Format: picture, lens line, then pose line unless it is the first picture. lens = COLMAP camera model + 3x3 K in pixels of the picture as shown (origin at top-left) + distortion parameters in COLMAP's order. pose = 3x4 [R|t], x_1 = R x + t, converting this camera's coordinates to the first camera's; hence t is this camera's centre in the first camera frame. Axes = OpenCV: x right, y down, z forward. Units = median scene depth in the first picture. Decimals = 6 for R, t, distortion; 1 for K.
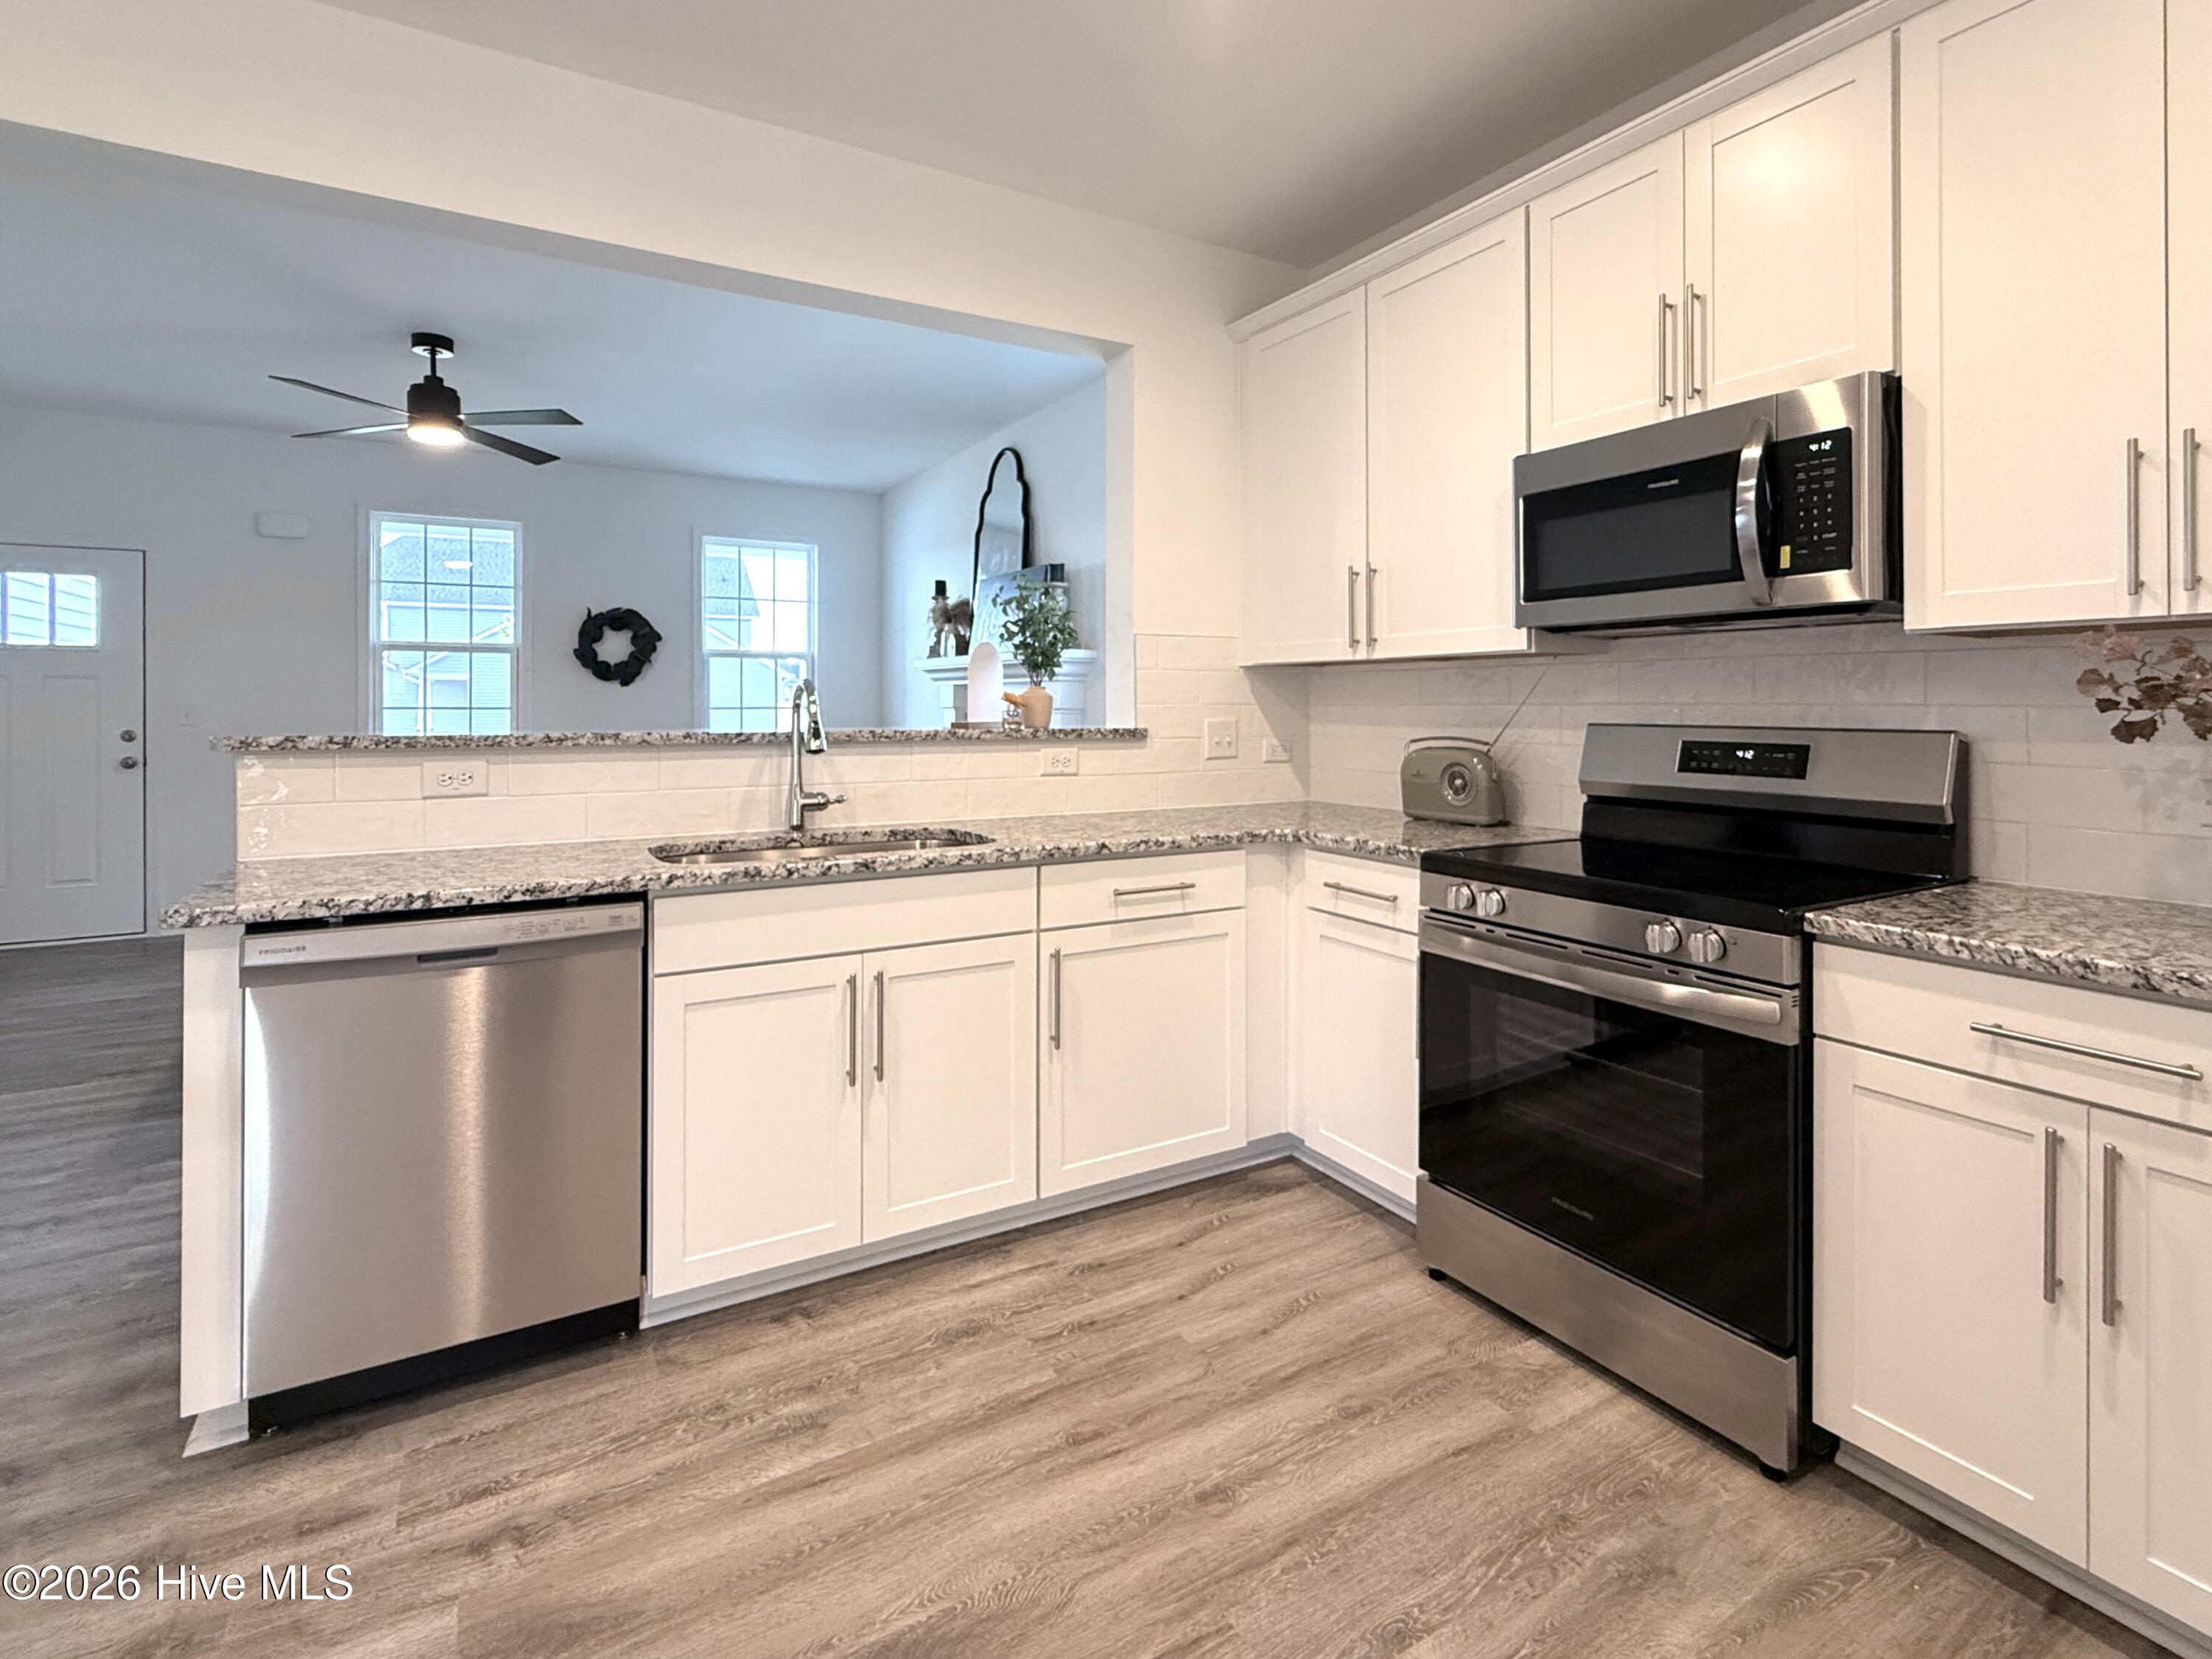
lens RADIAL K [[1055.9, 0, 1097.3], [0, 1055.9, 702.9], [0, 0, 1]] dist [0.000913, -0.000602]
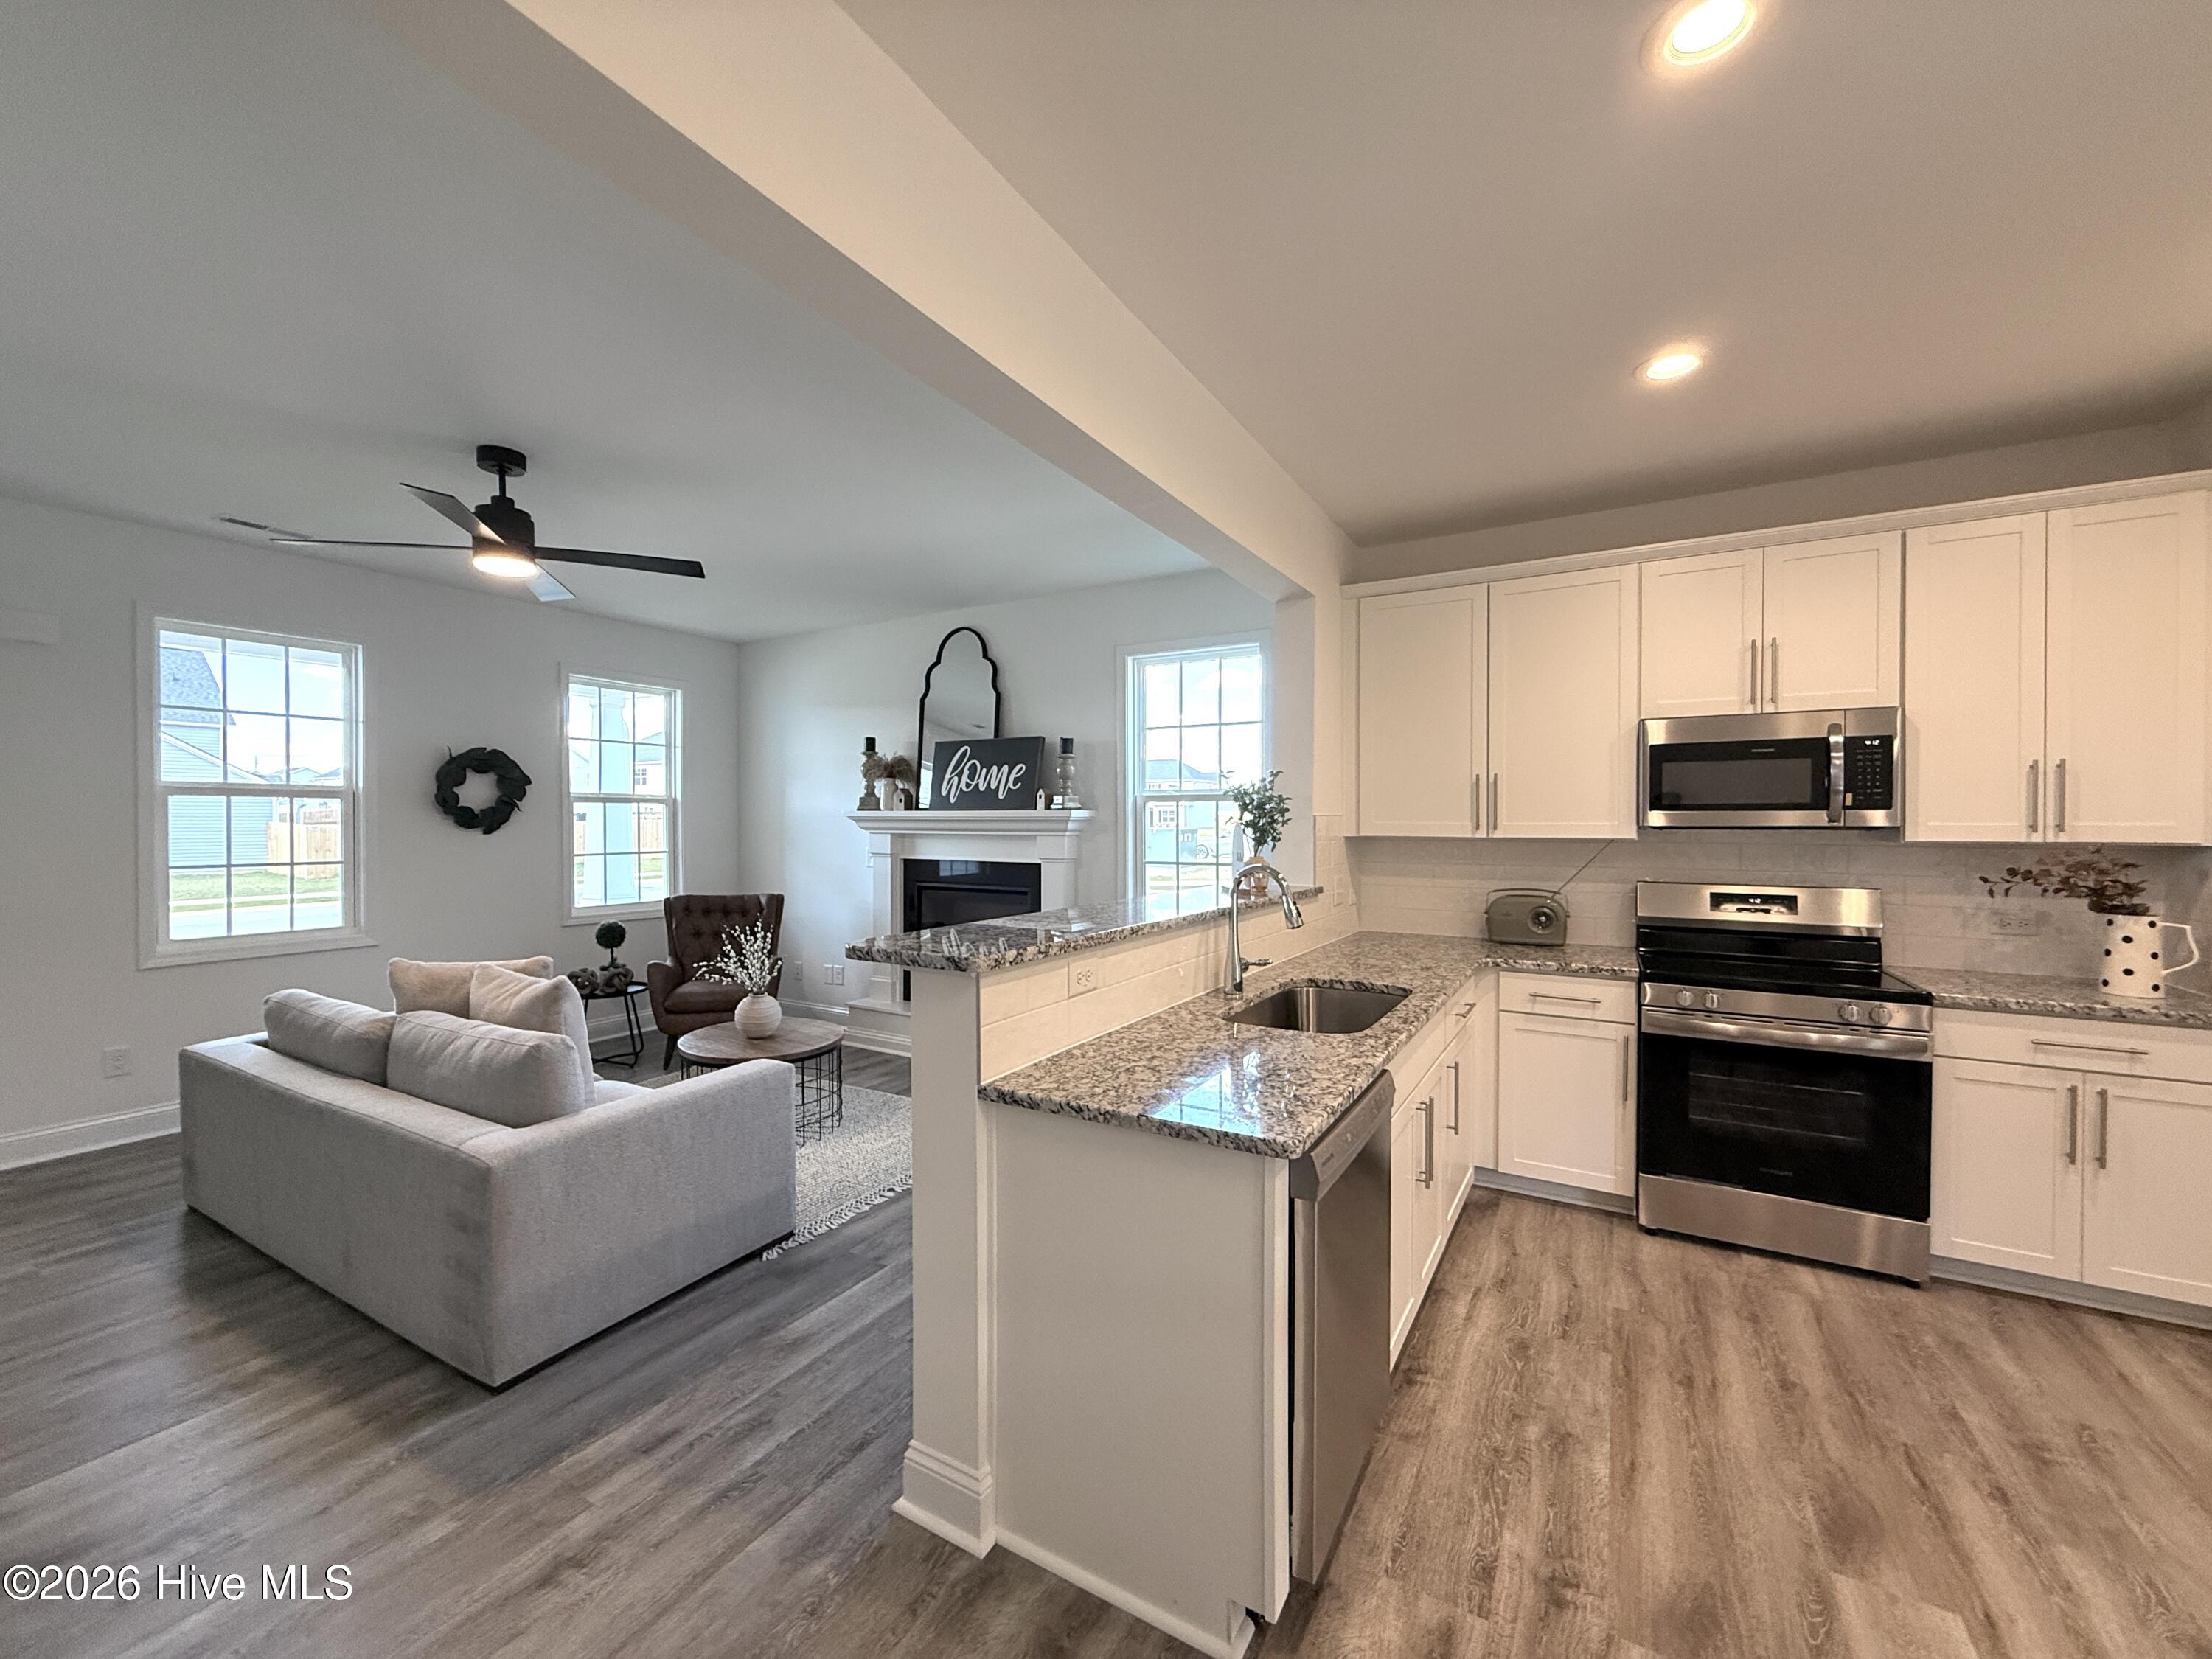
lens RADIAL K [[877.7, 0, 1097.0], [0, 877.7, 831.1], [0, 0, 1]] dist [-0.000608, 0.000189]
pose [[0.874228, -0.005862, 0.485480, -1.043087], [-0.000776, 0.999909, 0.013471, -0.085477], [-0.485515, -0.012153, 0.874144, 0.245017]]
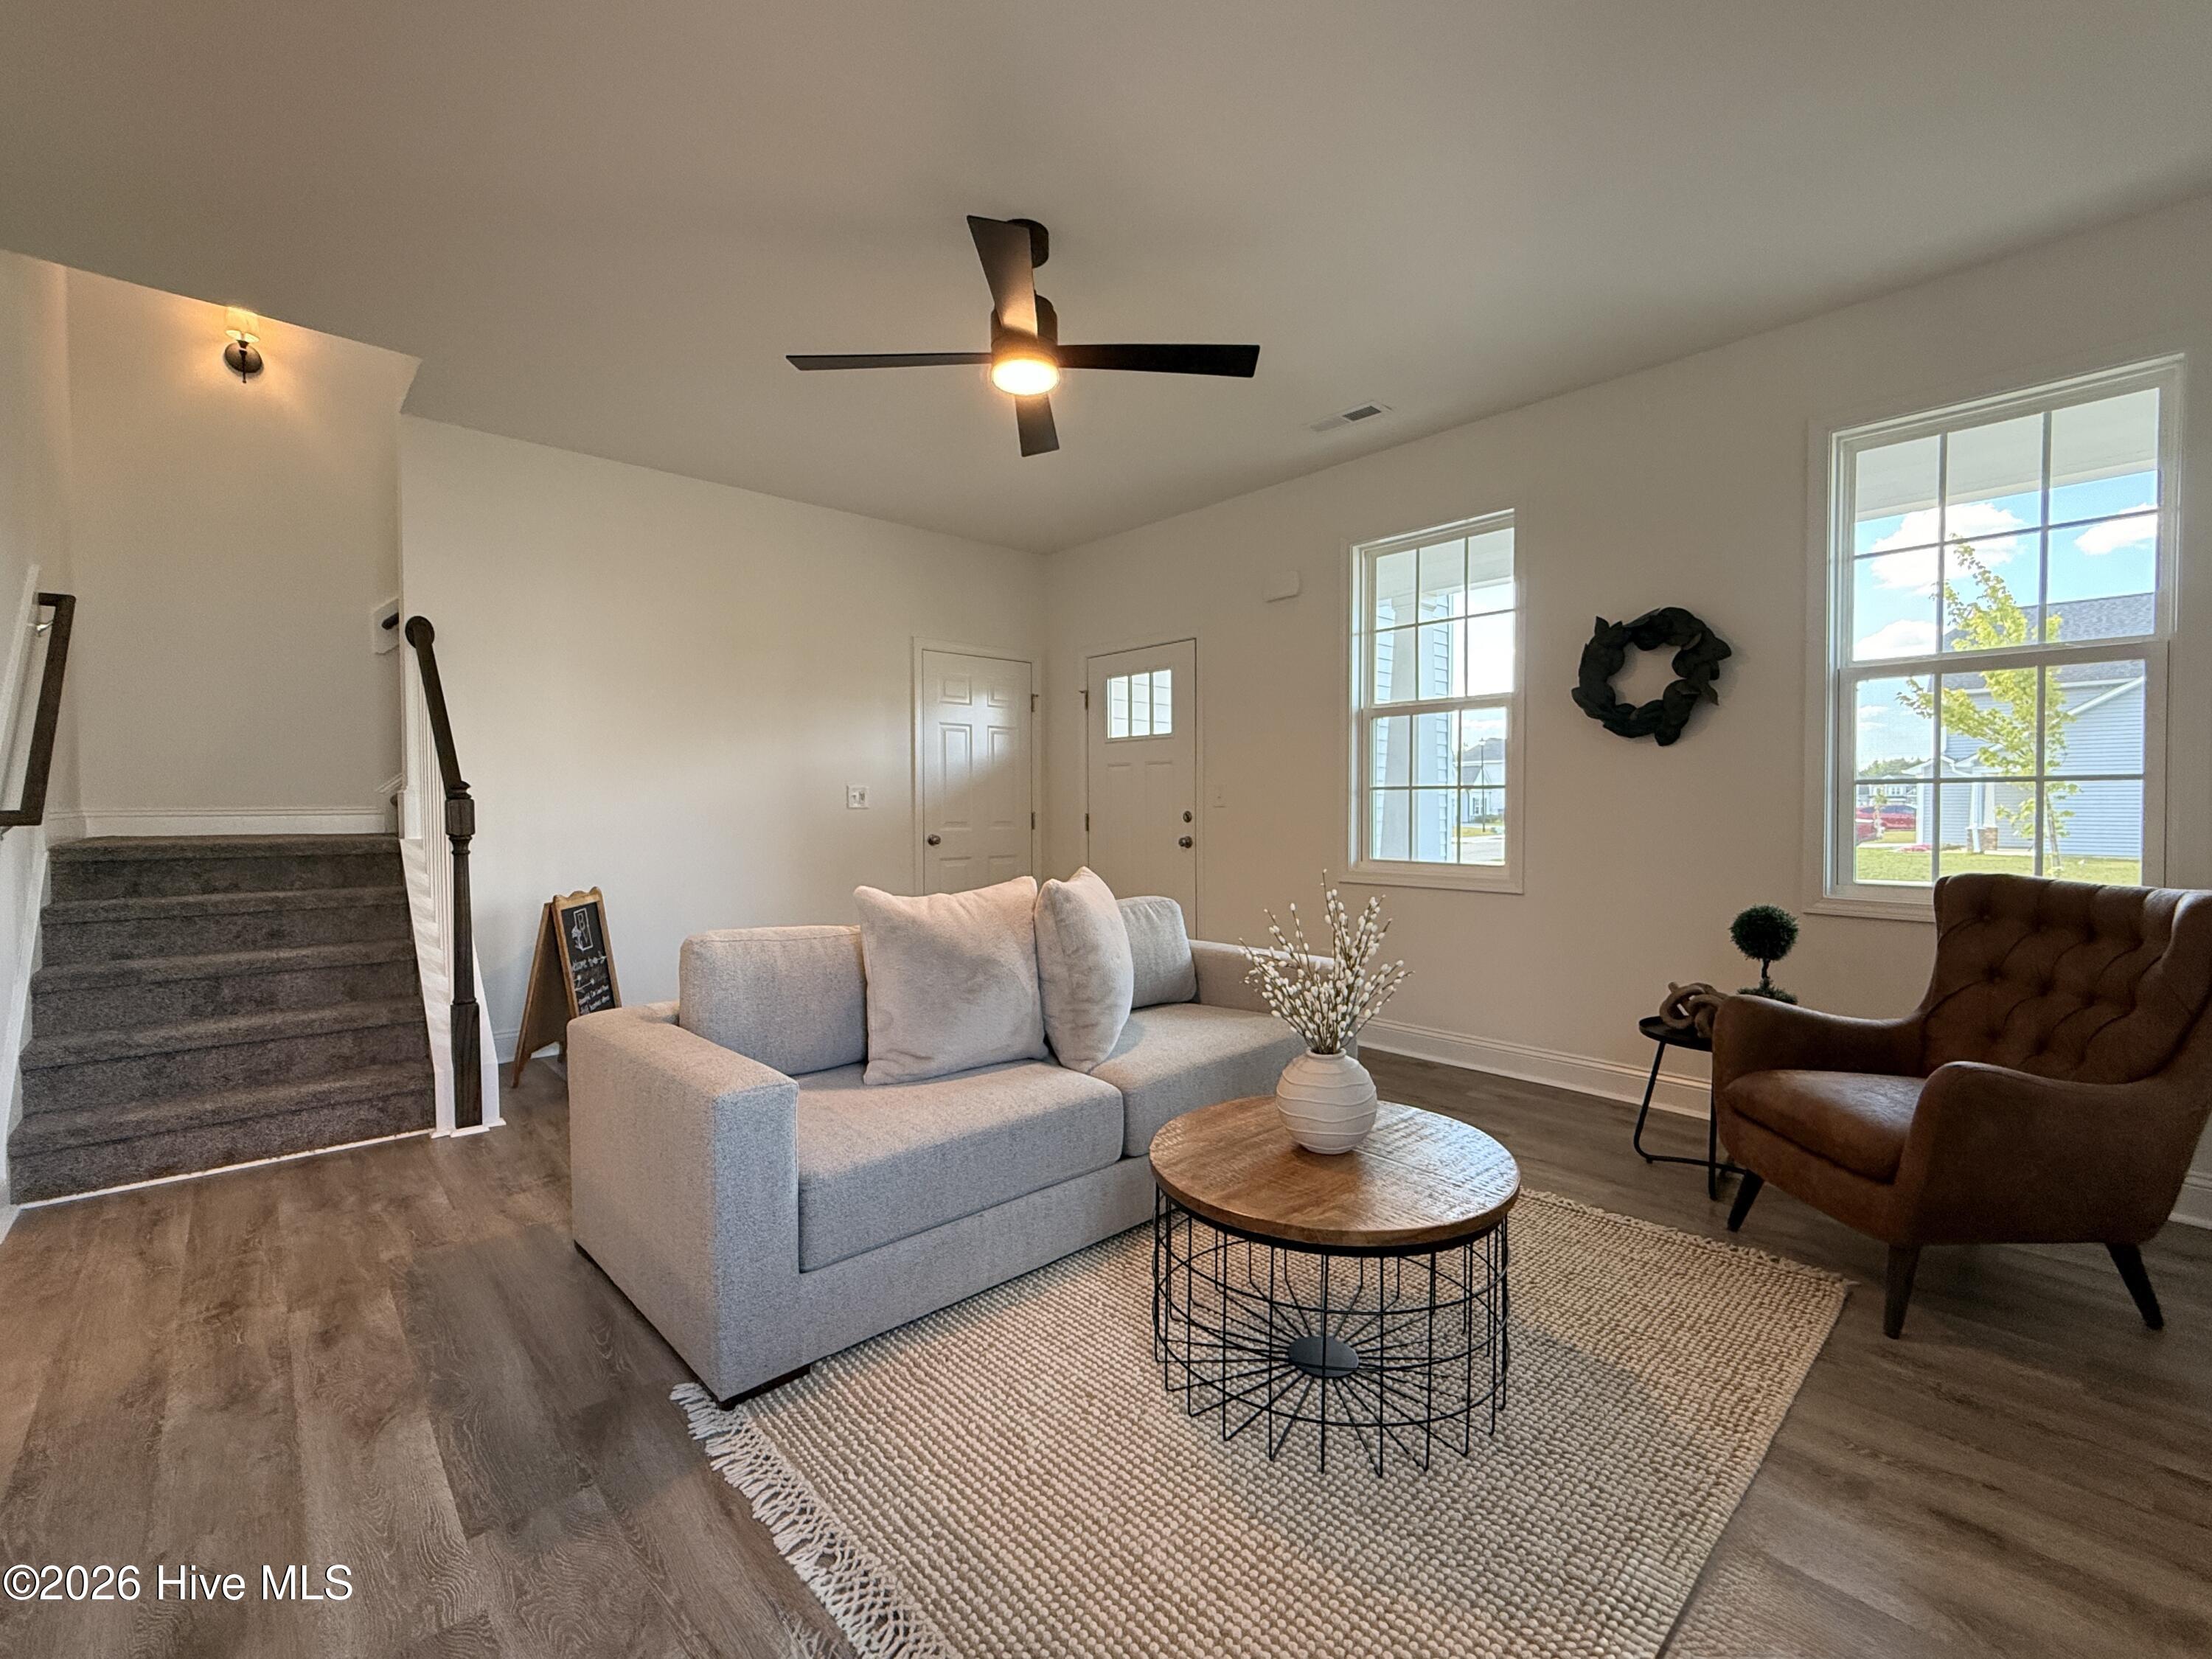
lens RADIAL K [[948.4, 0, 1094.4], [0, 948.4, 826.2], [0, 0, 1]] dist [-0.001212, -0.000152]
pose [[0.203568, 0.021728, -0.978820, -0.014970], [0.002981, 0.999735, 0.022812, 0.045563], [0.979056, -0.007562, 0.203449, 1.731806]]
